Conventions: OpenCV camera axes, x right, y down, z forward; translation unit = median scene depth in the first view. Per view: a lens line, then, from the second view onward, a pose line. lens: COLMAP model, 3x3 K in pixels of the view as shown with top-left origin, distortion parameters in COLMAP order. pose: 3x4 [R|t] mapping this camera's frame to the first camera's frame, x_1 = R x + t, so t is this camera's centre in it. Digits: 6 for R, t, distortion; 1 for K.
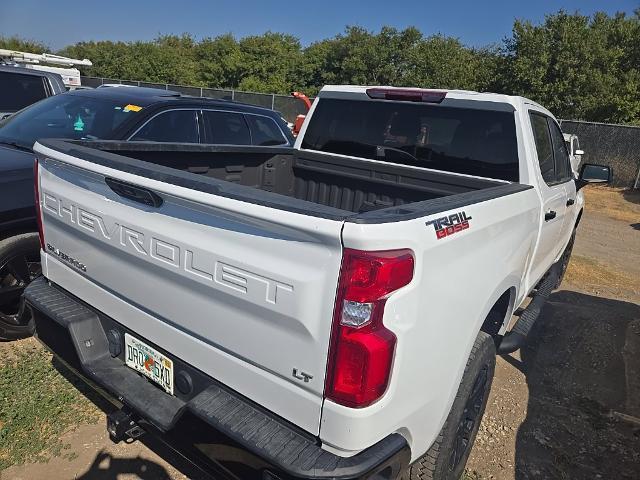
lens RADIAL K [[442.4, 0, 316.6], [0, 442.4, 237.0], [0, 0, 1]] dist [0.060777, -0.032408]
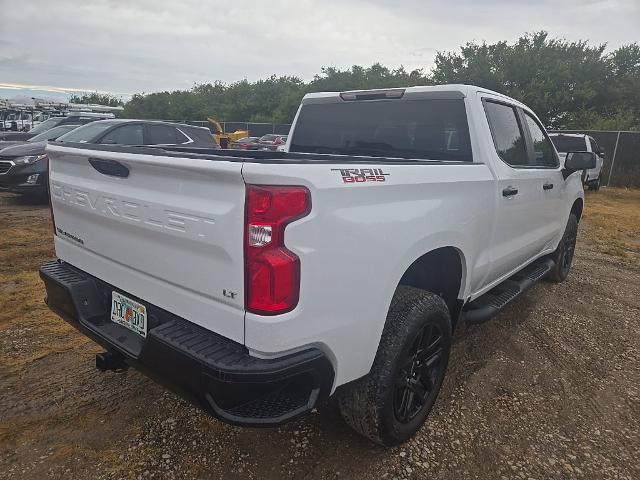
lens RADIAL K [[442.4, 0, 322.0], [0, 442.4, 241.4], [0, 0, 1]] dist [0.060777, -0.032408]
pose [[0.994721, -0.047374, -0.091027, 0.312187], [0.041158, 0.996768, -0.068997, 0.238541], [0.094002, 0.064886, 0.993455, -0.186171]]
